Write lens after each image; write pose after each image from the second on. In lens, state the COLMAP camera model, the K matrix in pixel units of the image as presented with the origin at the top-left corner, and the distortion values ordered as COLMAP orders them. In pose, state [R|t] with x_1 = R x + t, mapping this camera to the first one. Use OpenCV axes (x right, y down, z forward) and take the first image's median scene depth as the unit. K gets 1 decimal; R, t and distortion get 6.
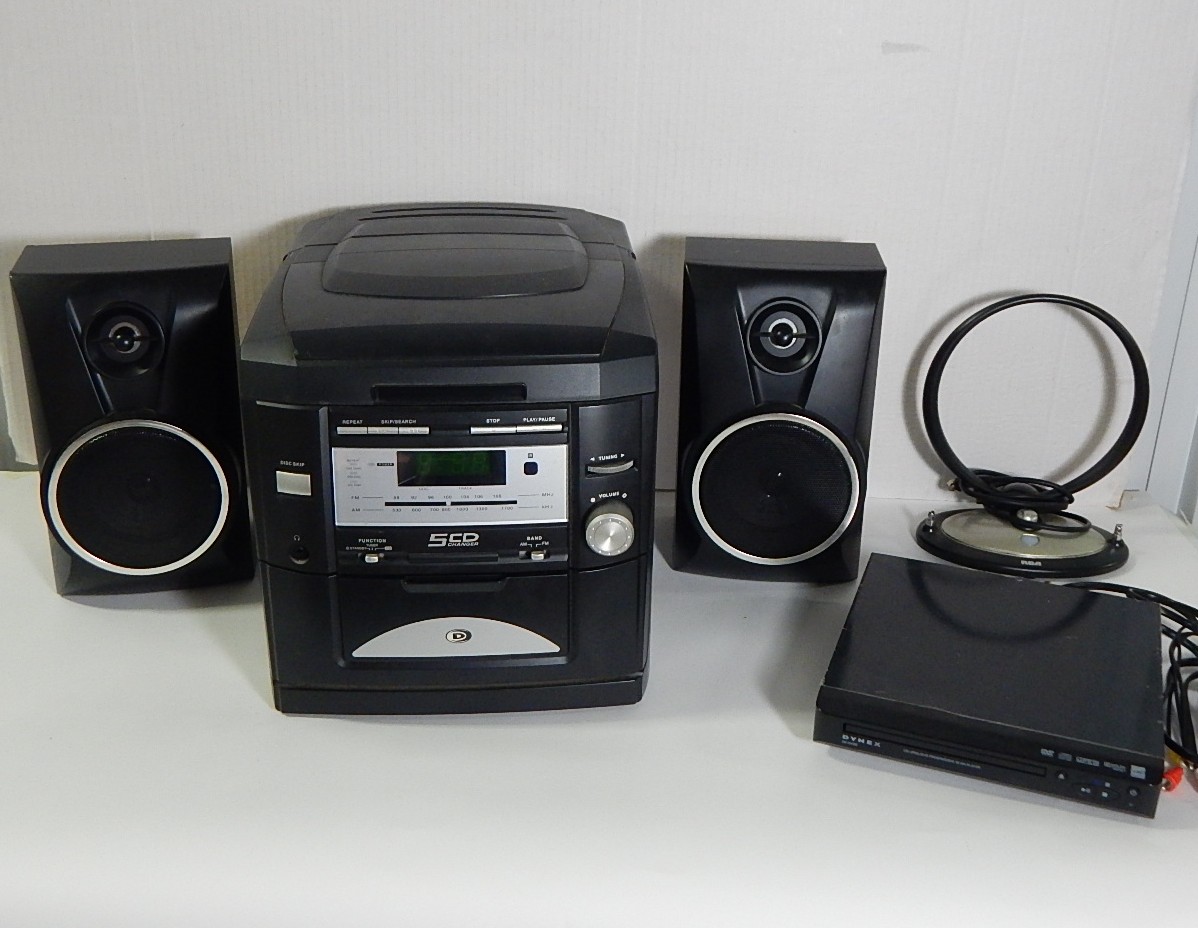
lens RADIAL K [[1277.8, 0, 596.5], [0, 1277.8, 442.7], [0, 0, 1]] dist [-0.007622, 0.000000]
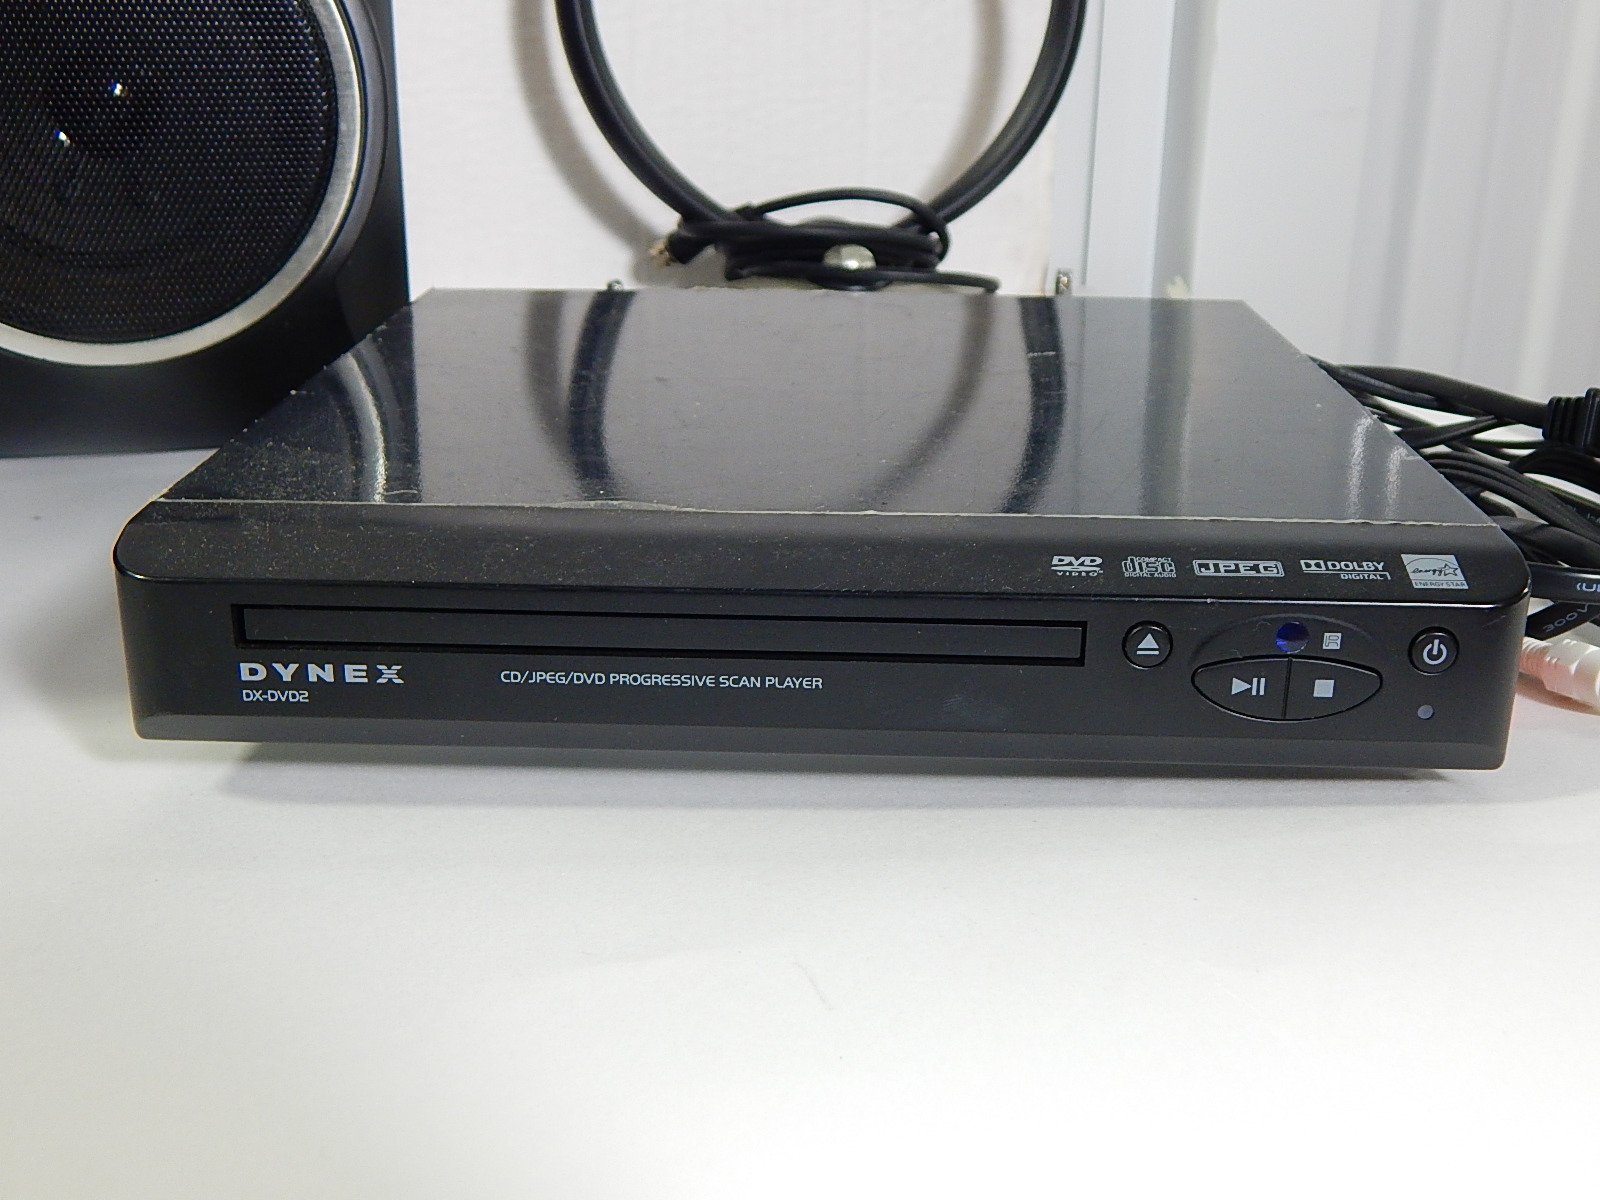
lens RADIAL K [[1795.7, 0, 804.3], [0, 1795.7, 599.7], [0, 0, 1]] dist [-0.011718, 0.000000]
pose [[0.942737, -0.108251, 0.315482, 0.182734], [0.126251, 0.991303, -0.037124, 0.235436], [-0.308720, 0.074828, 0.948205, 0.642886]]
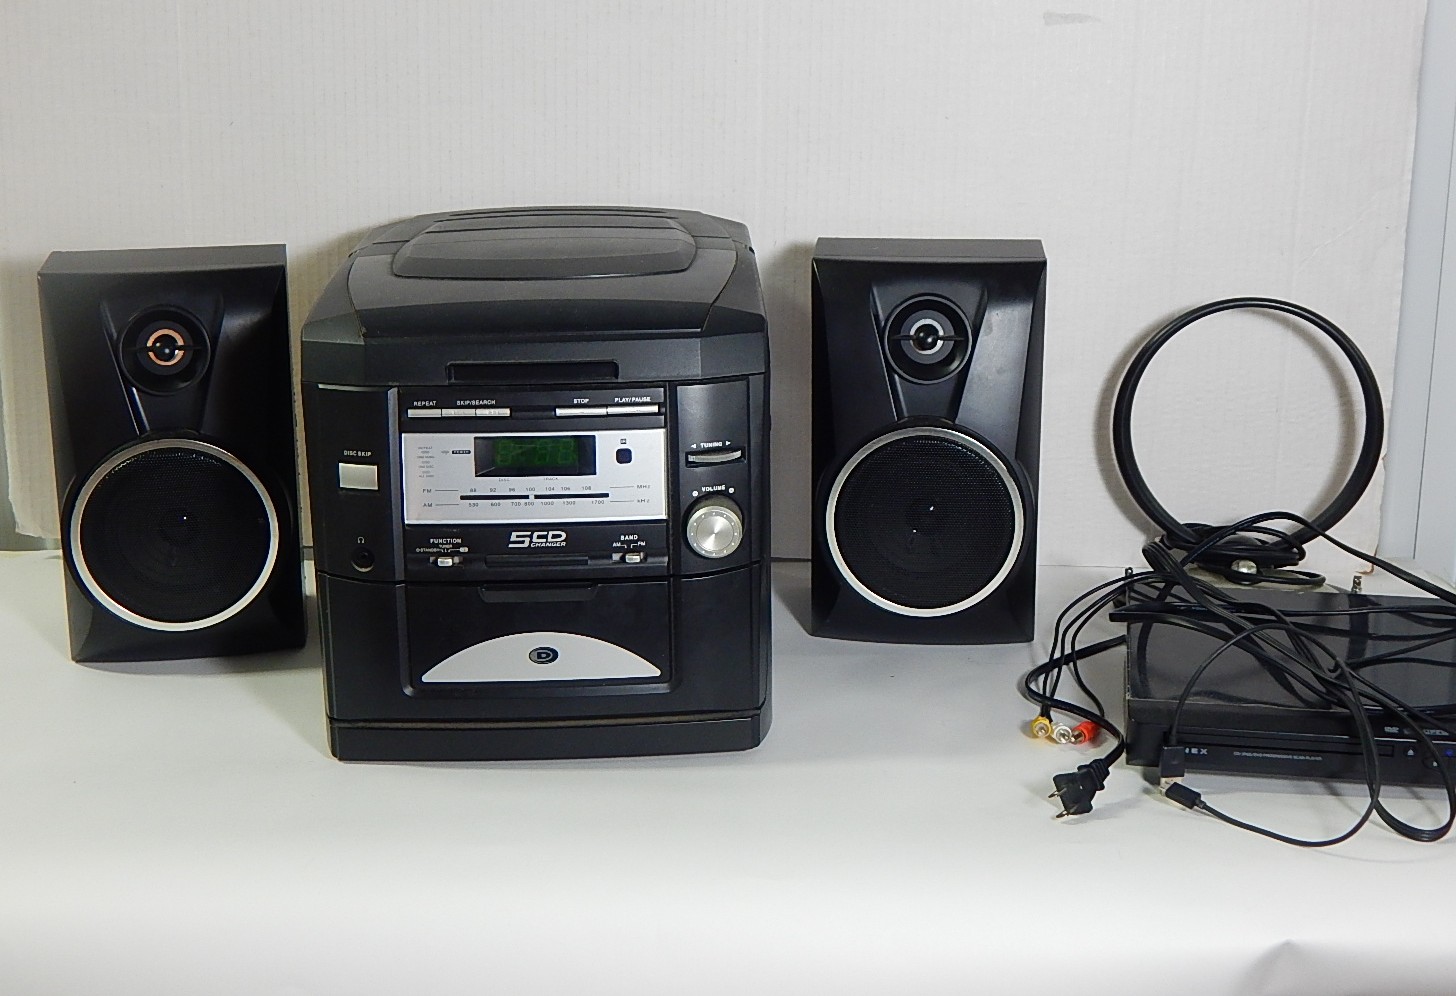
lens RADIAL K [[1904.2, 0, 739.8], [0, 1904.2, 453.4], [0, 0, 1]] dist [0.001849, 0.000000]
pose [[0.999596, -0.014093, -0.024666, 0.059591], [0.010754, 0.991373, -0.130630, 0.185016], [0.026295, 0.130312, 0.991124, -0.300737]]
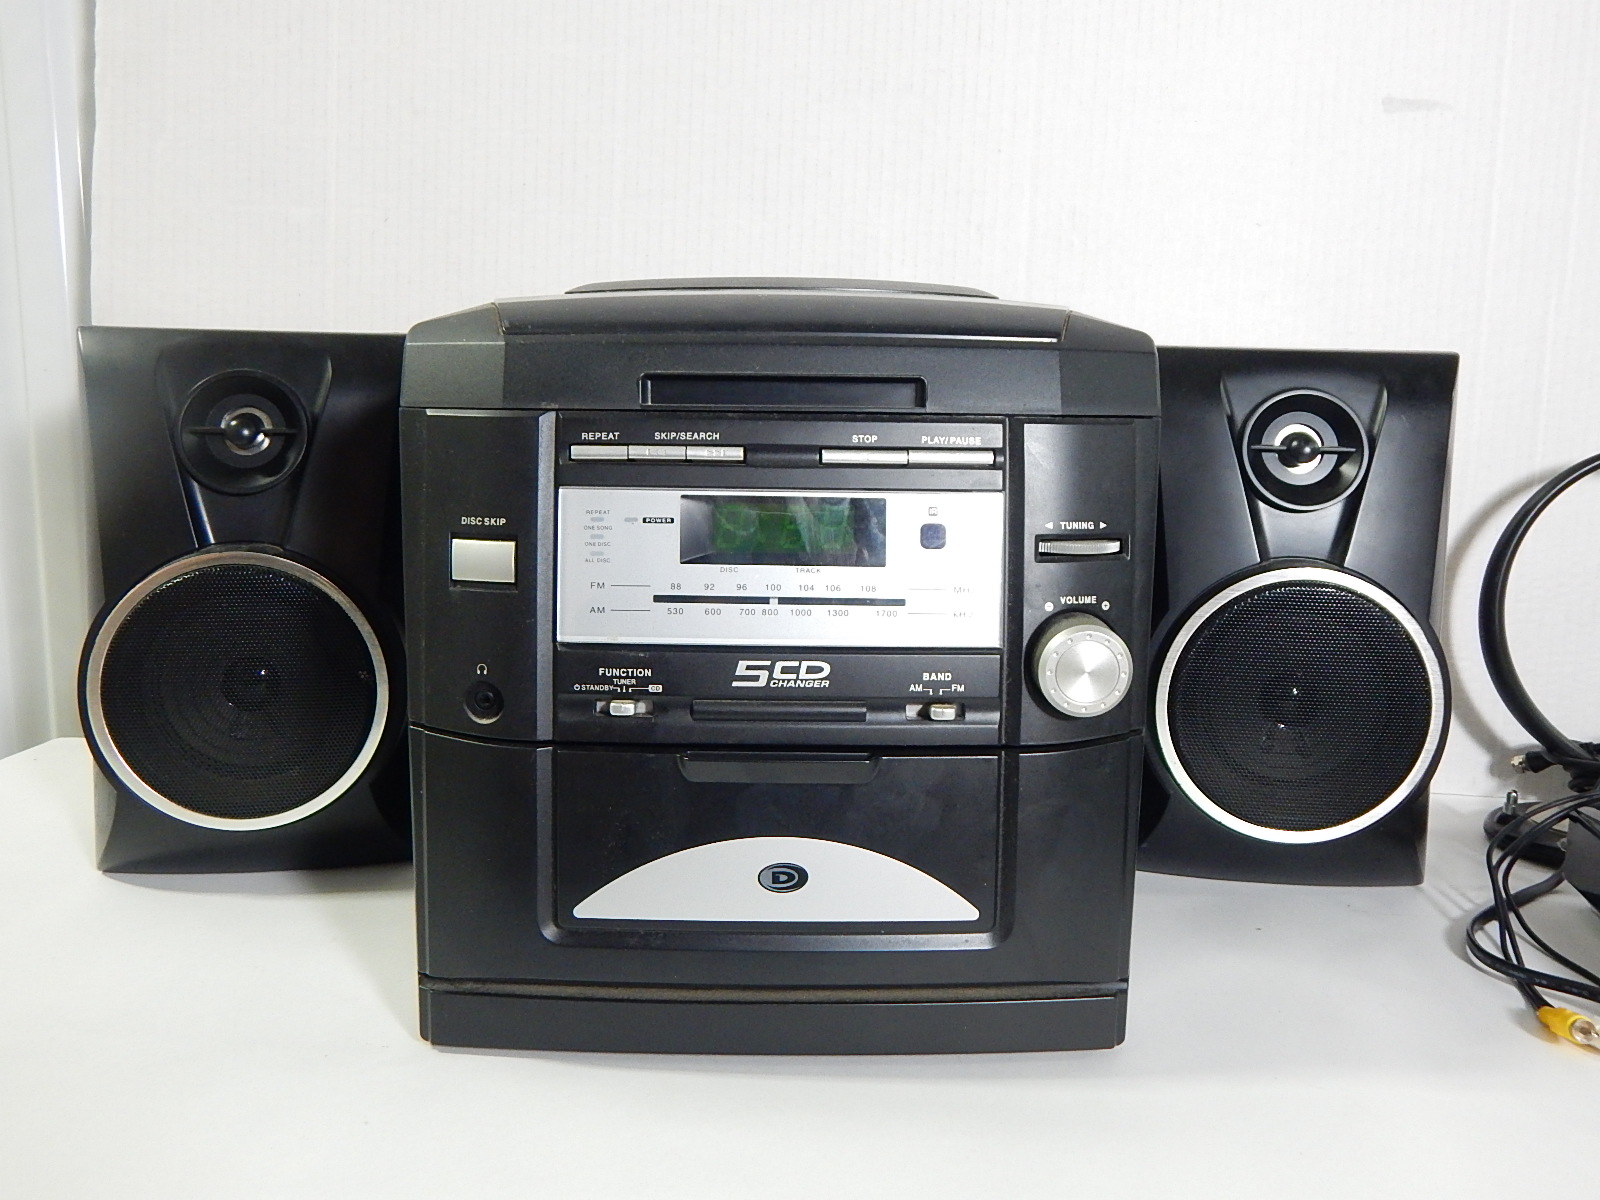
lens RADIAL K [[1298.1, 0, 796.6], [0, 1298.1, 595.2], [0, 0, 1]] dist [0.004356, -0.006310]
pose [[0.999050, 0.009338, -0.042560, -0.081218], [-0.019697, 0.968052, -0.249975, 0.170780], [0.038866, 0.250576, 0.967316, 0.469972]]
